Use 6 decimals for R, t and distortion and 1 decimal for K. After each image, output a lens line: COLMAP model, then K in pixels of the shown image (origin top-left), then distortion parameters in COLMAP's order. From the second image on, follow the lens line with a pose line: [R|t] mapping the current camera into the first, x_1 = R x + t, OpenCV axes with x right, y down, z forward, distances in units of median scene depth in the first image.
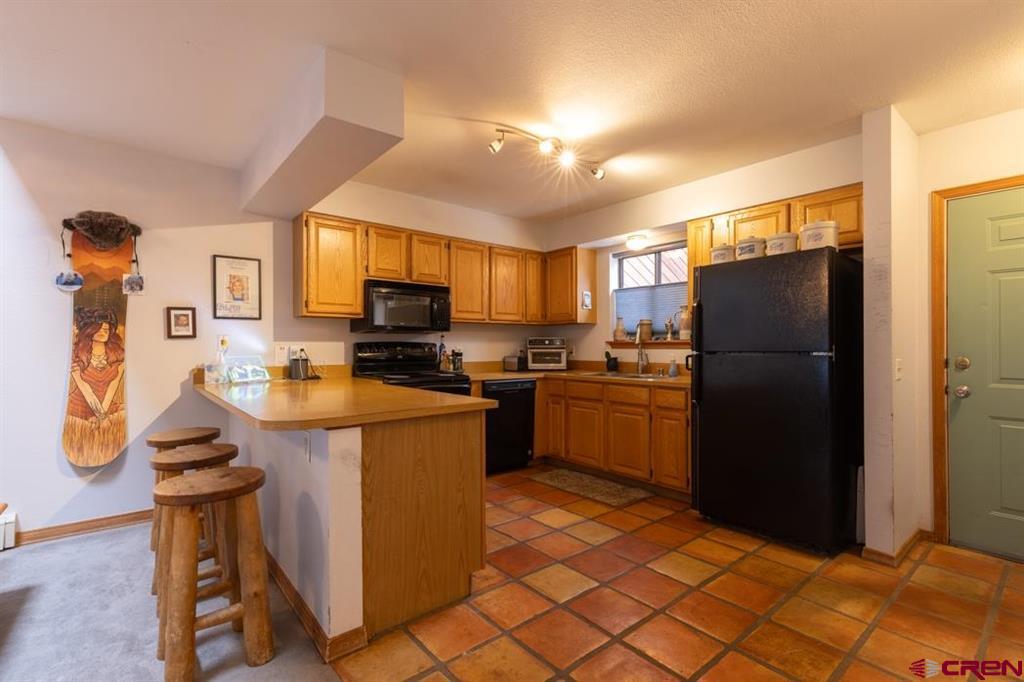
lens RADIAL K [[462.3, 0, 512.0], [0, 462.3, 341.0], [0, 0, 1]] dist [0.001917, 0.000520]
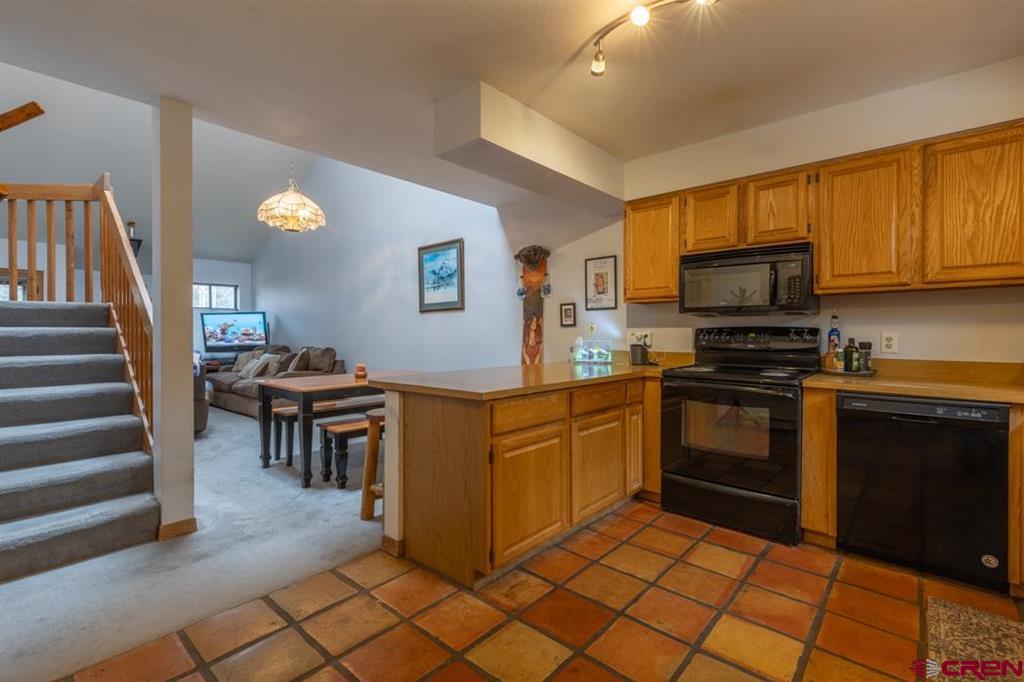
lens RADIAL K [[462.3, 0, 512.0], [0, 462.3, 341.0], [0, 0, 1]] dist [0.001917, 0.000520]
pose [[0.156649, 0.016632, -0.987514, 0.450938], [0.009101, 0.999791, 0.018282, 0.007879], [0.987612, -0.011851, 0.156465, 0.489502]]
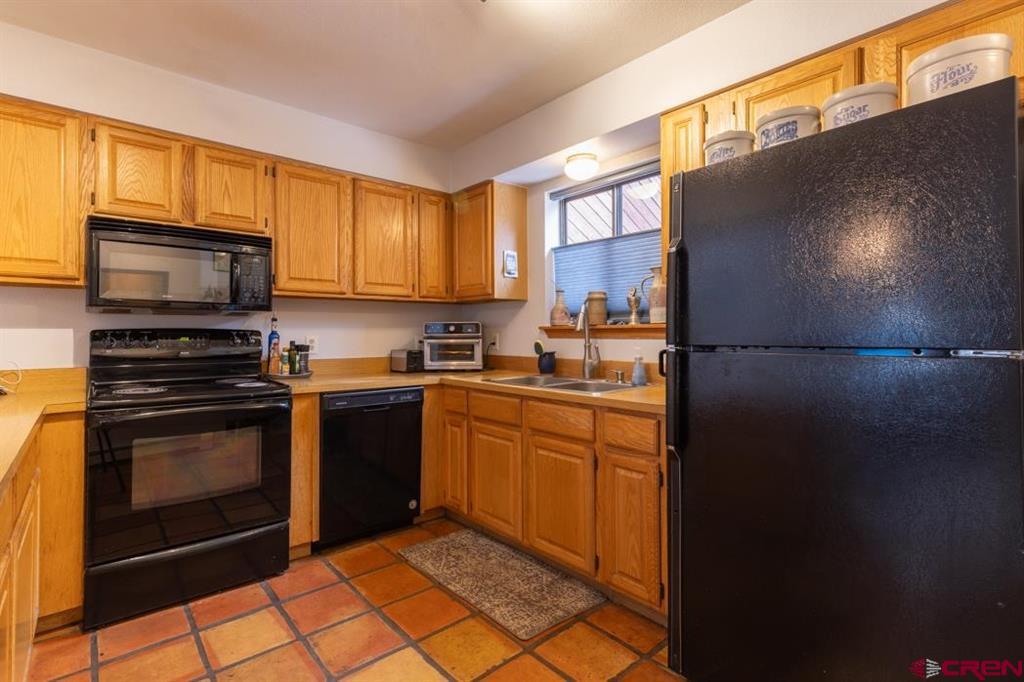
lens RADIAL K [[480.1, 0, 493.7], [0, 480.1, 327.7], [0, 0, 1]] dist [0.002383, 0.000444]
pose [[0.999949, -0.002733, 0.009685, 0.151813], [0.002744, 0.999996, -0.001152, 0.002832], [-0.009682, 0.001179, 0.999952, 0.372822]]
